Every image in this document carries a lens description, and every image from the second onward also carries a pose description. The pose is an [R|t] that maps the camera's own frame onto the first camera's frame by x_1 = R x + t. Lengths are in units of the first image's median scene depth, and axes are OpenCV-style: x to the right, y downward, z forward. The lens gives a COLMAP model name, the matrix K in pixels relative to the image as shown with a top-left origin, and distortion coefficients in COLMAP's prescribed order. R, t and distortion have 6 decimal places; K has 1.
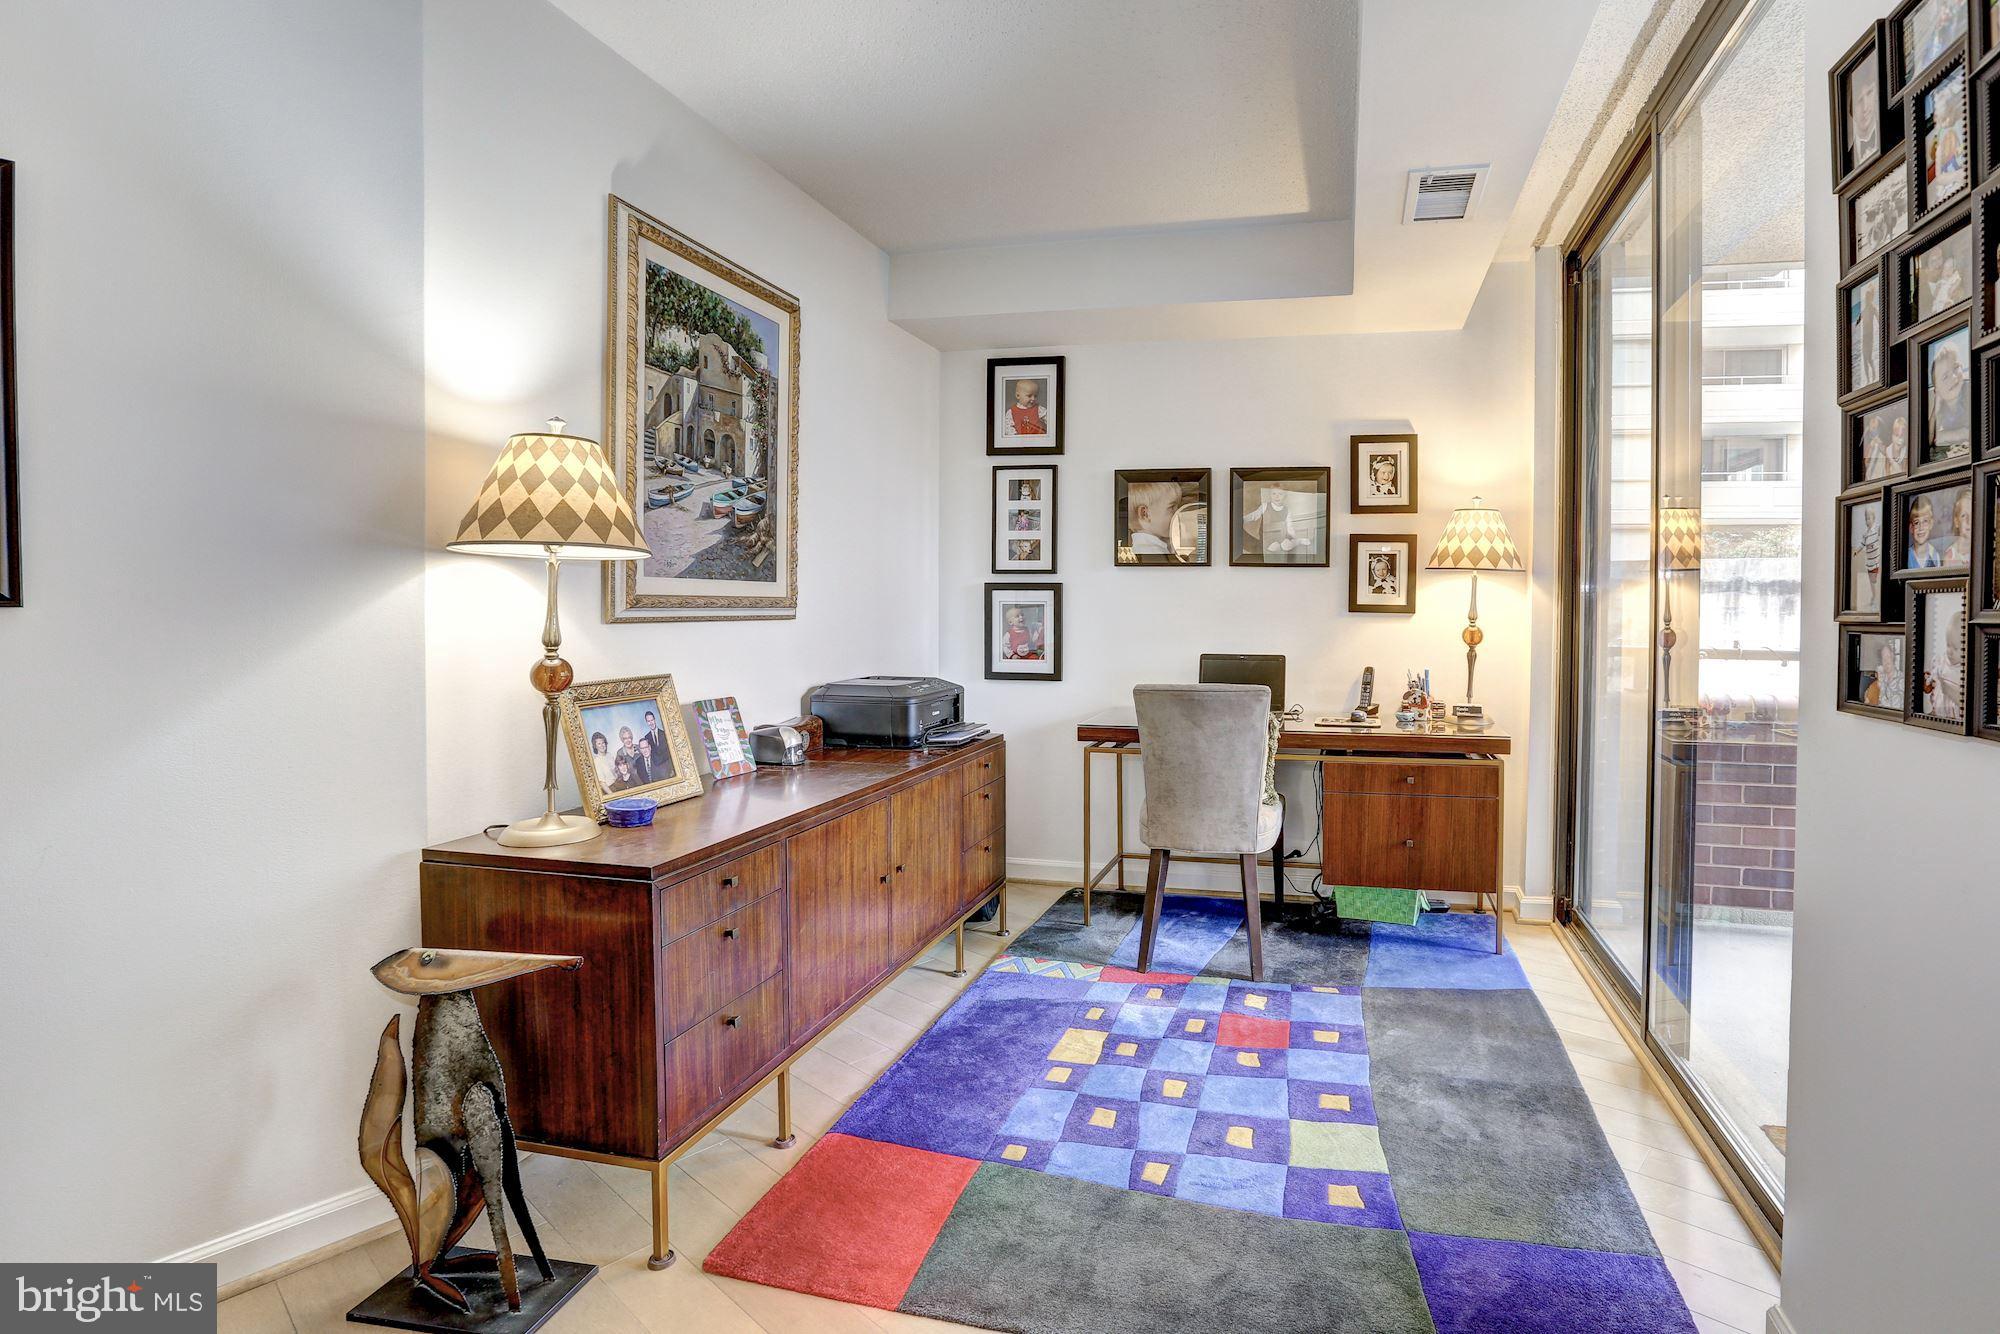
lens RADIAL K [[931.4, 0, 1123.2], [0, 931.4, 634.1], [0, 0, 1]] dist [-0.052173, 0.016145]
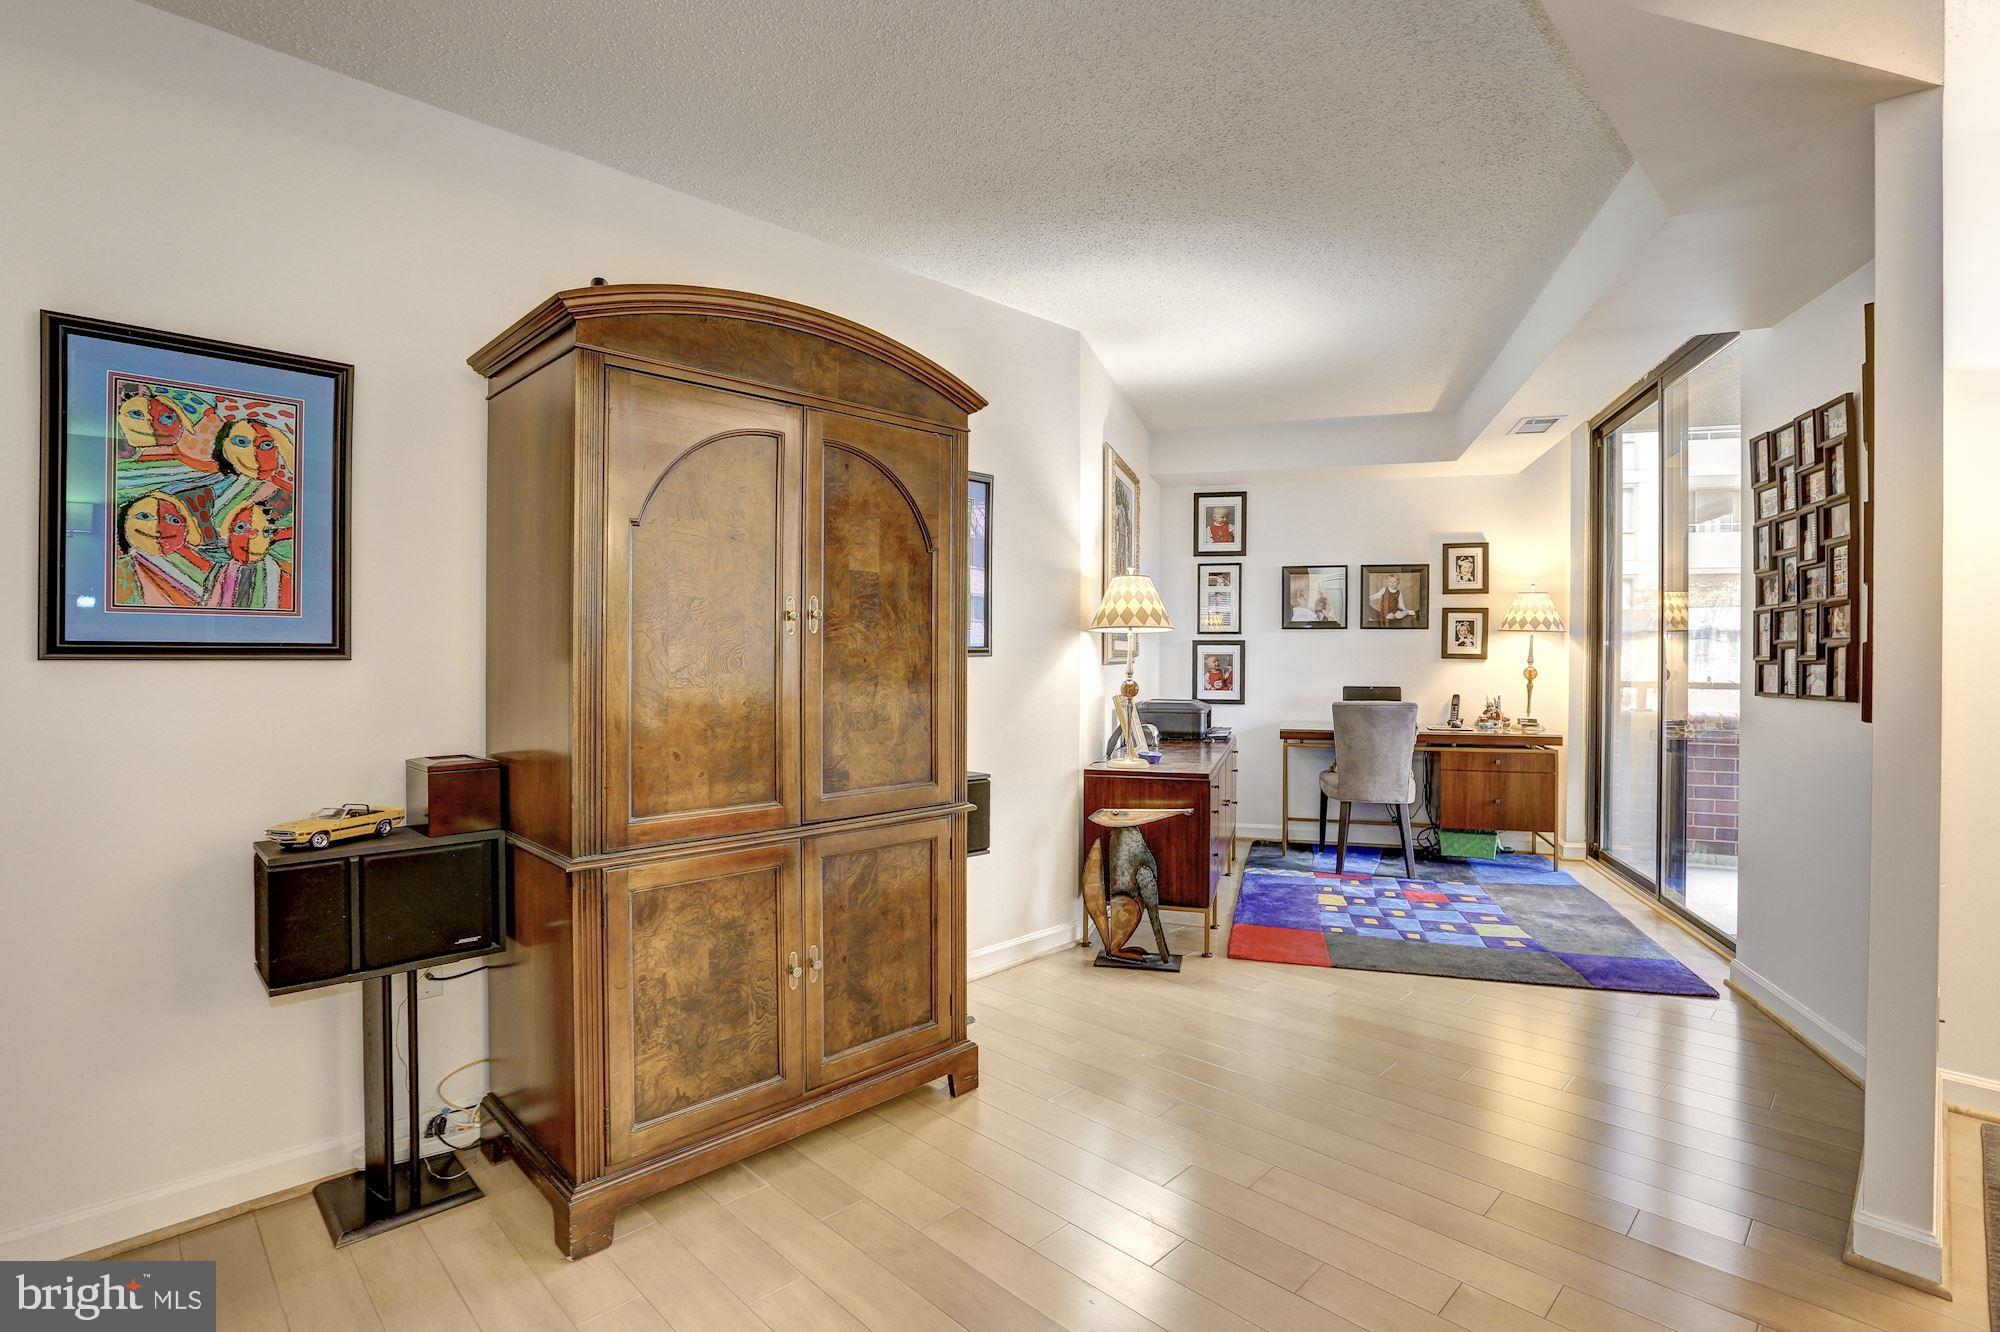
lens RADIAL K [[931.4, 0, 979.0], [0, 931.4, 671.8], [0, 0, 1]] dist [-0.052173, 0.016145]
pose [[0.996468, -0.002206, -0.083946, -0.448889], [0.001159, 0.999921, -0.012525, 0.018576], [0.083967, 0.012383, 0.996392, -0.658827]]
